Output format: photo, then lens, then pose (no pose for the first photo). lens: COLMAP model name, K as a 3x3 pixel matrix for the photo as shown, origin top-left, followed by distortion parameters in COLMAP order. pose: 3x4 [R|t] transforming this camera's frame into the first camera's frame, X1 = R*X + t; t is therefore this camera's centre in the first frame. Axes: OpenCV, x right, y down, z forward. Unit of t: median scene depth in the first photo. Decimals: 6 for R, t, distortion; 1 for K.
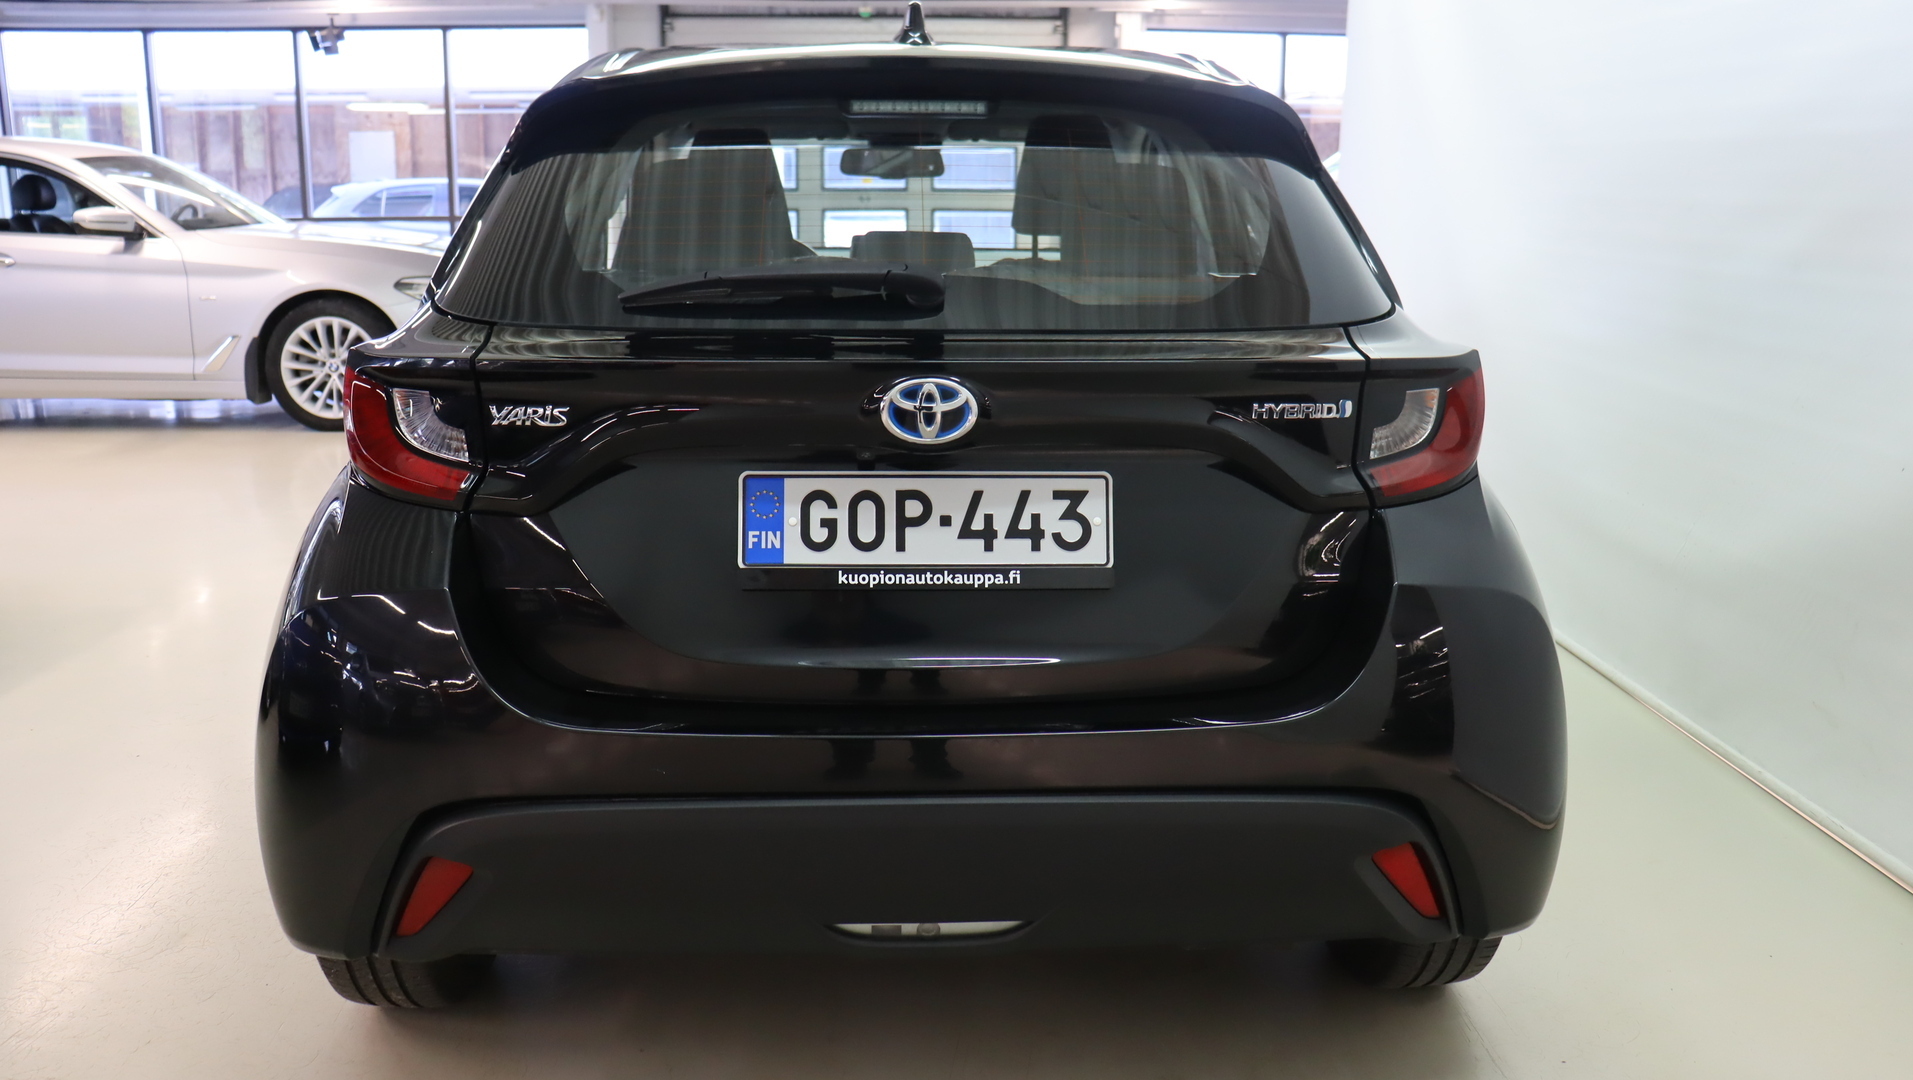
lens RADIAL K [[1569.5, 0, 909.6], [0, 1569.5, 543.3], [0, 0, 1]] dist [-0.051636, 0.003168]
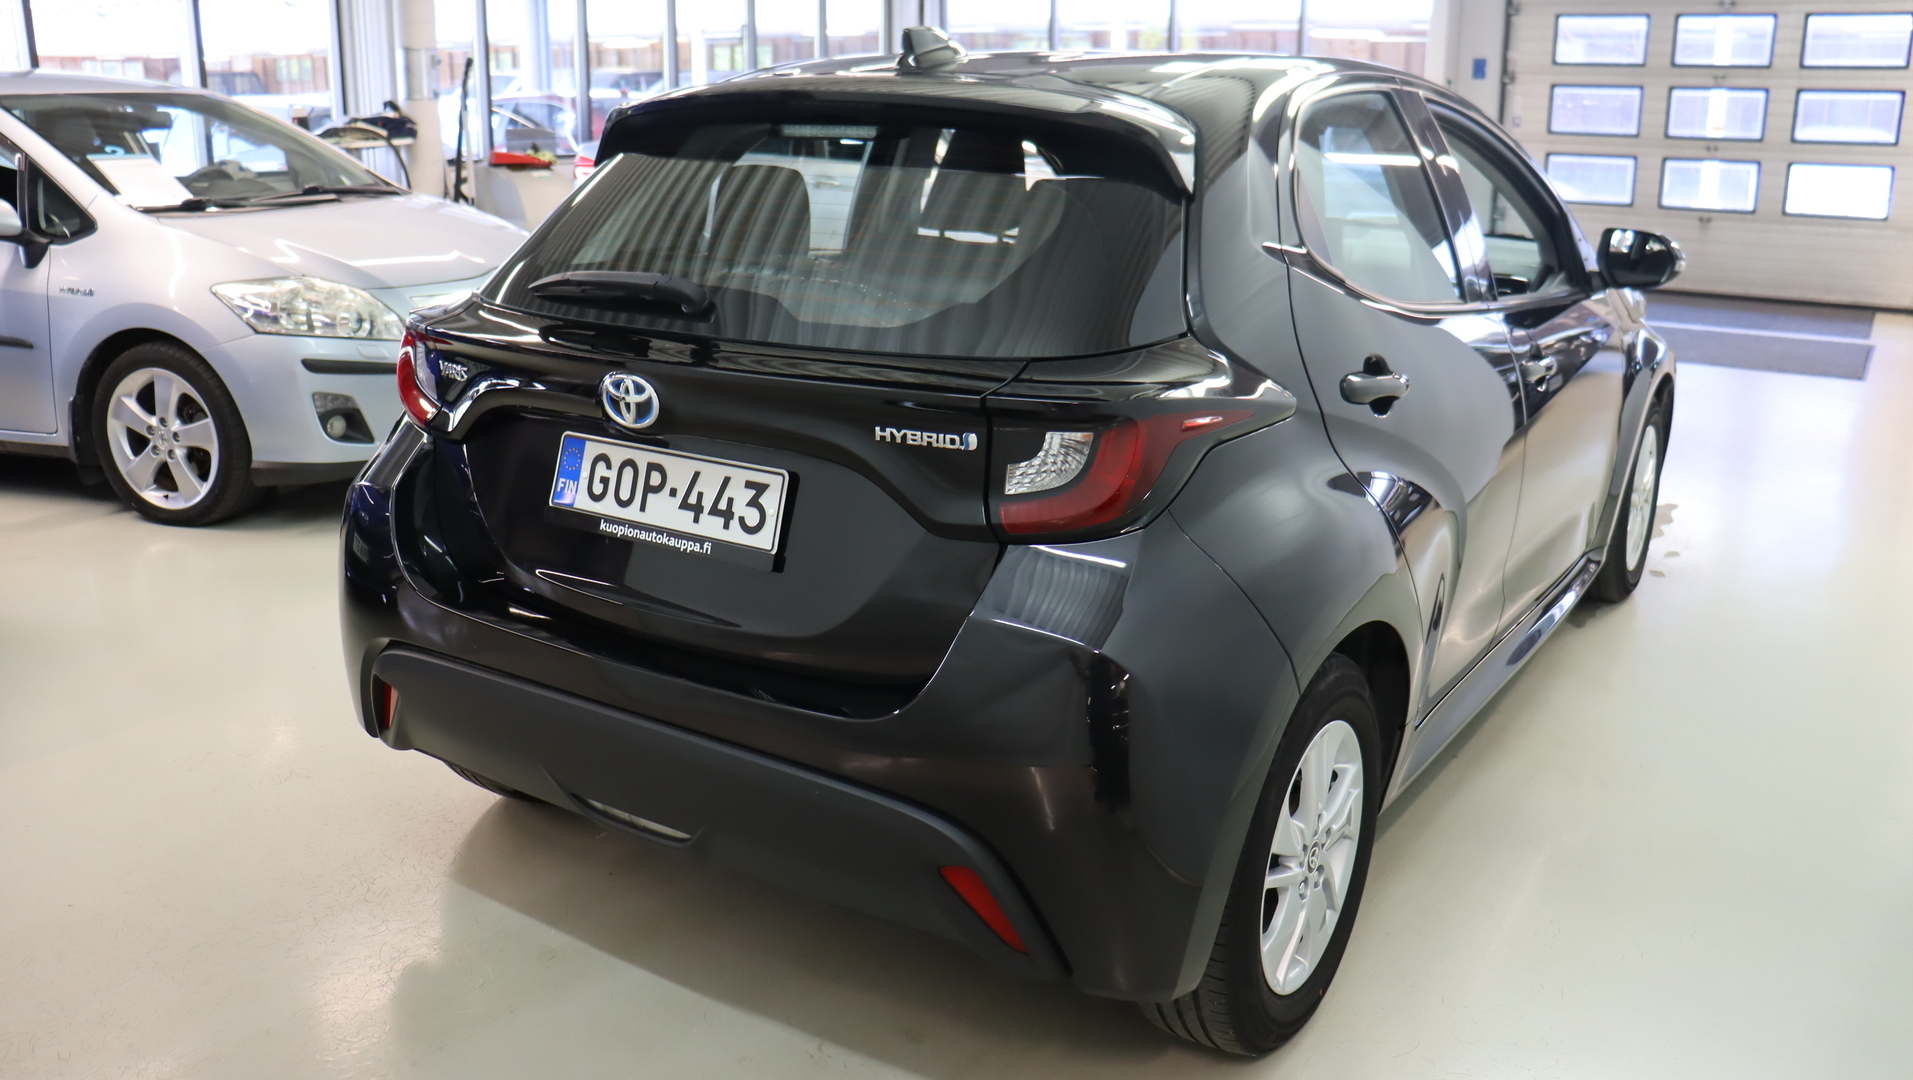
lens RADIAL K [[1569.5, 0, 967.0], [0, 1569.5, 533.8], [0, 0, 1]] dist [-0.051636, 0.003168]
pose [[0.800348, 0.160353, -0.577694, 0.904763], [-0.133571, 0.987042, 0.088924, -0.120193], [0.584467, 0.005993, 0.811395, 0.155078]]
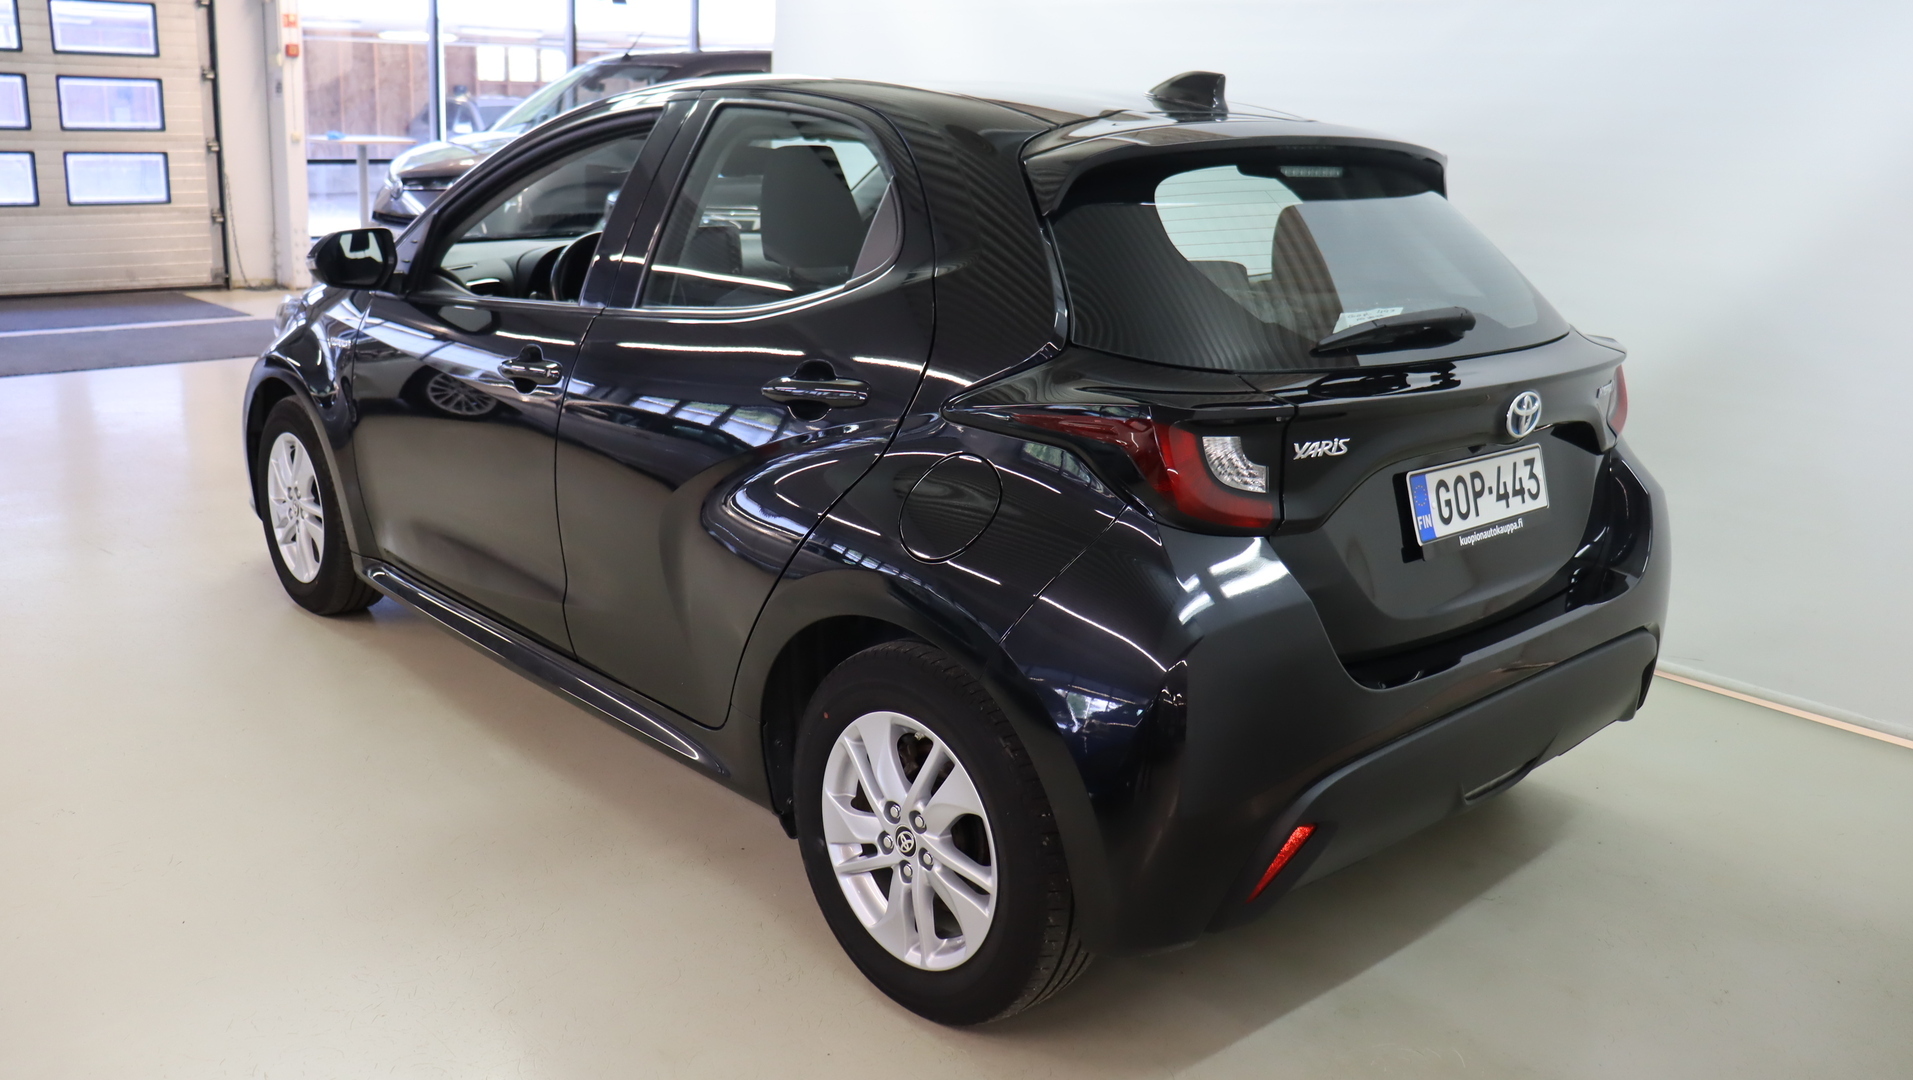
lens RADIAL K [[1569.5, 0, 972.2], [0, 1569.5, 538.2], [0, 0, 1]] dist [-0.051636, 0.003168]
pose [[0.758886, -0.147320, 0.634341, -1.217363], [0.112473, 0.989088, 0.095151, -0.156562], [-0.641437, -0.000862, 0.767175, 0.228741]]
